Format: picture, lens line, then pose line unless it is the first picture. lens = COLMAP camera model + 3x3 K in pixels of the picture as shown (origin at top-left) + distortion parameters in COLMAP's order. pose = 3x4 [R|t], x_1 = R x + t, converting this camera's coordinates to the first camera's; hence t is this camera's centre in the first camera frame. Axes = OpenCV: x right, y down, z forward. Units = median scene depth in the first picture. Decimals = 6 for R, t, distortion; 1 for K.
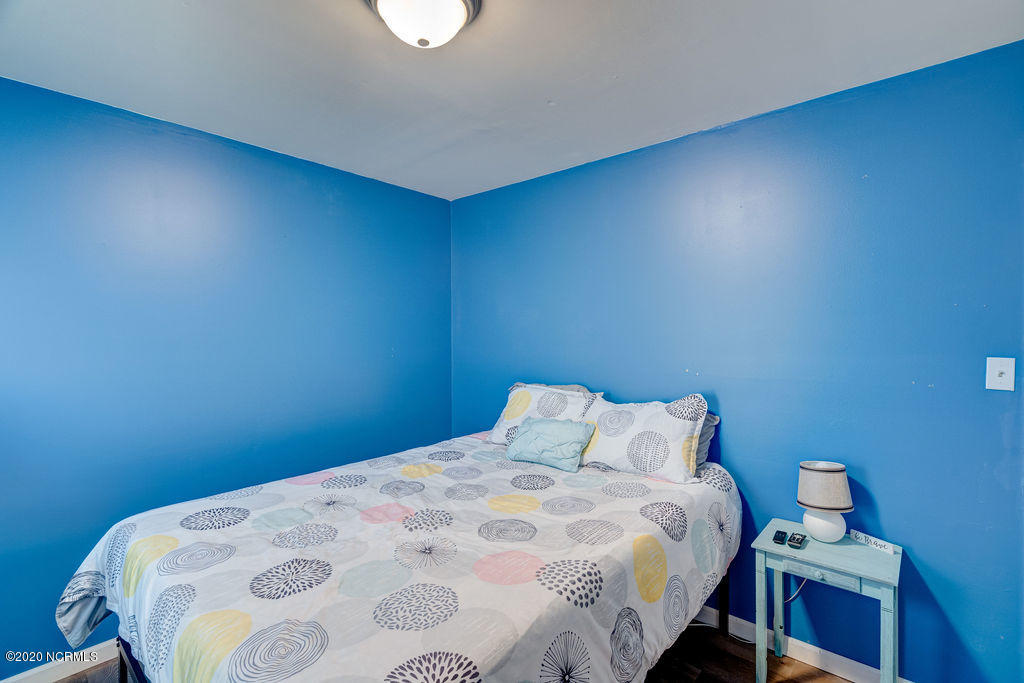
lens RADIAL K [[470.3, 0, 514.0], [0, 470.3, 339.3], [0, 0, 1]] dist [-0.004460, 0.001431]
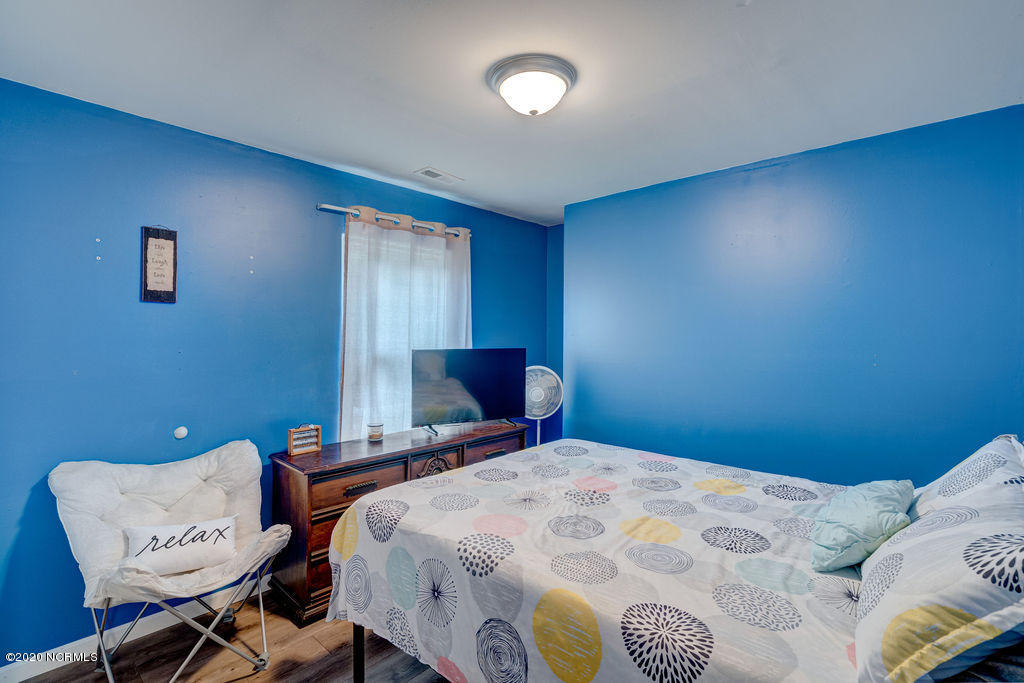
lens RADIAL K [[470.3, 0, 522.1], [0, 470.3, 339.0], [0, 0, 1]] dist [-0.004460, 0.001431]
pose [[-0.011881, 0.007044, -0.999905, 1.032548], [-0.015261, 0.999857, 0.007225, -0.012989], [0.999813, 0.015345, -0.011772, 0.894728]]
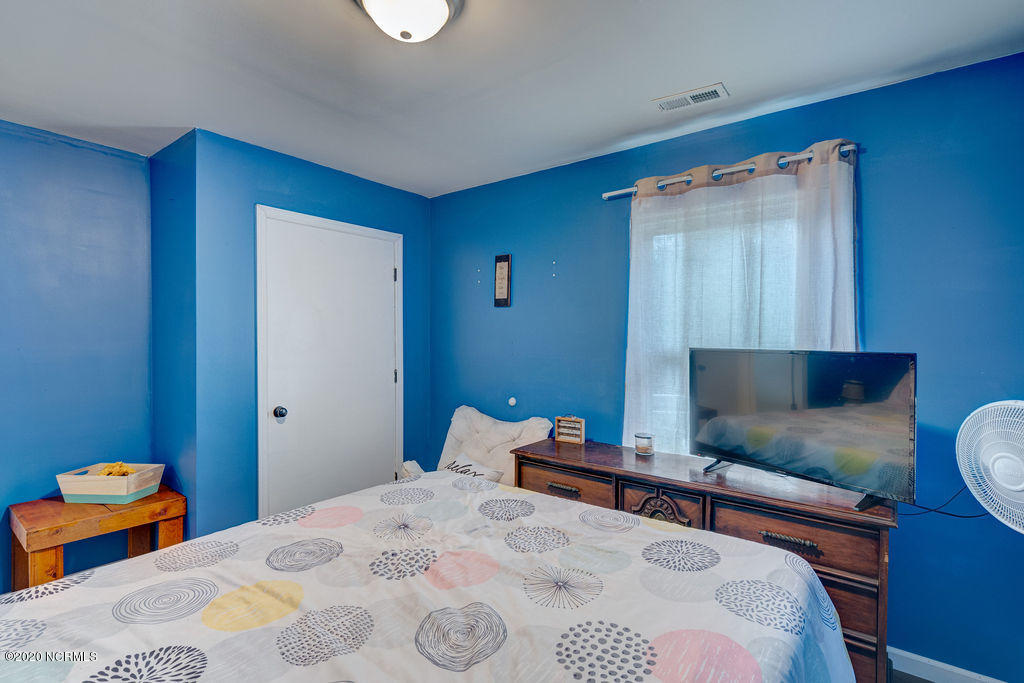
lens RADIAL K [[486.7, 0, 517.0], [0, 486.7, 334.8], [0, 0, 1]] dist [-0.001679, 0.000272]
pose [[-0.997688, -0.008278, -0.067461, -0.327010], [-0.008737, 0.999941, 0.006516, 0.009575], [0.067403, 0.007091, -0.997701, 1.896563]]
